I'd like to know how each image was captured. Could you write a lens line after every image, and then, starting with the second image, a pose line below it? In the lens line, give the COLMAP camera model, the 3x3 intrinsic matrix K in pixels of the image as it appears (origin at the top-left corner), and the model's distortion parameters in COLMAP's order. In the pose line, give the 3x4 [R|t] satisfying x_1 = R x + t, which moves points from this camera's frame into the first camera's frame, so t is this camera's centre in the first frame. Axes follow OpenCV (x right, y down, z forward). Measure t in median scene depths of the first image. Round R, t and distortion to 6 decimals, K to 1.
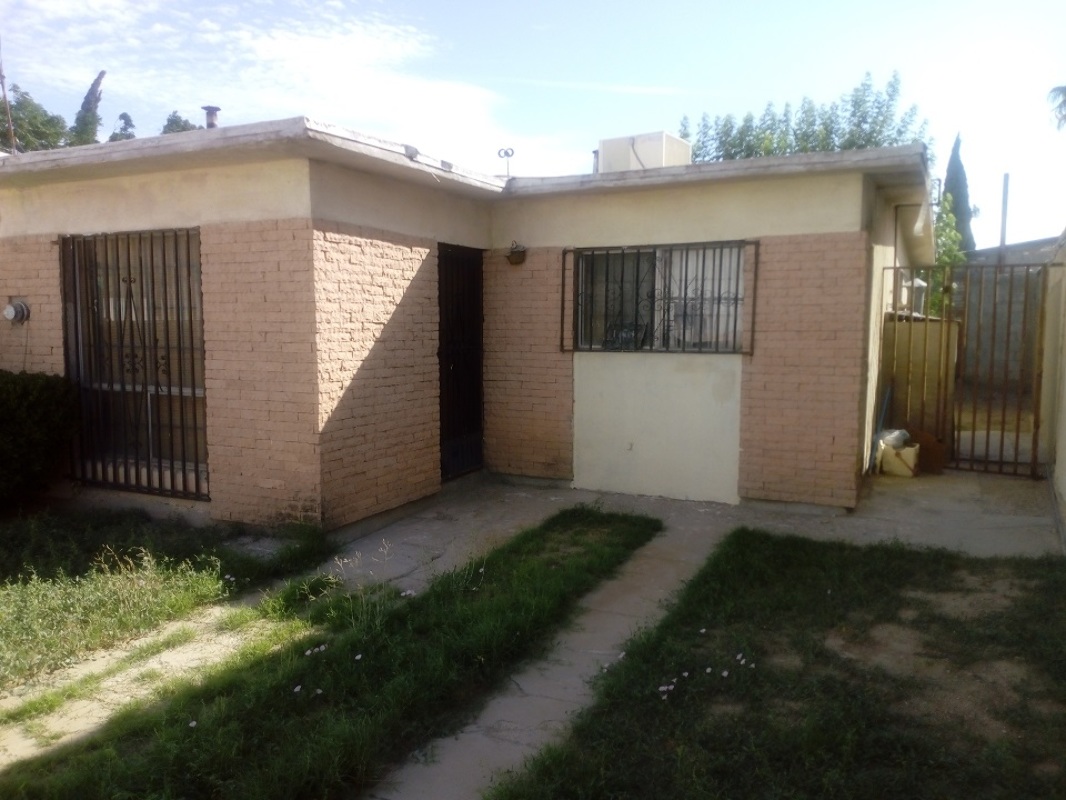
lens RADIAL K [[824.9, 0, 528.5], [0, 824.9, 404.9], [0, 0, 1]] dist [0.031046, -0.071451]
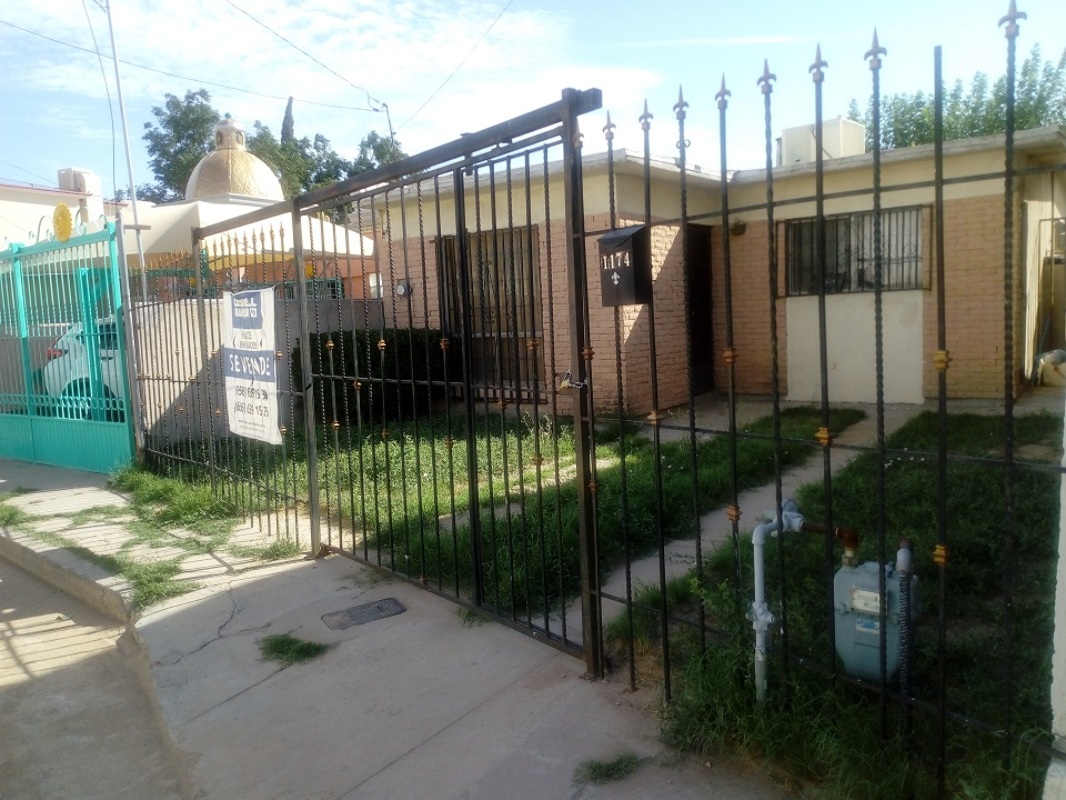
lens RADIAL K [[824.9, 0, 523.8], [0, 824.9, 395.3], [0, 0, 1]] dist [0.031046, -0.071451]
pose [[0.982226, -0.029406, -0.185384, -0.126417], [0.029410, 0.999564, -0.002726, 0.090183], [0.185383, -0.002774, 0.982662, -0.418438]]
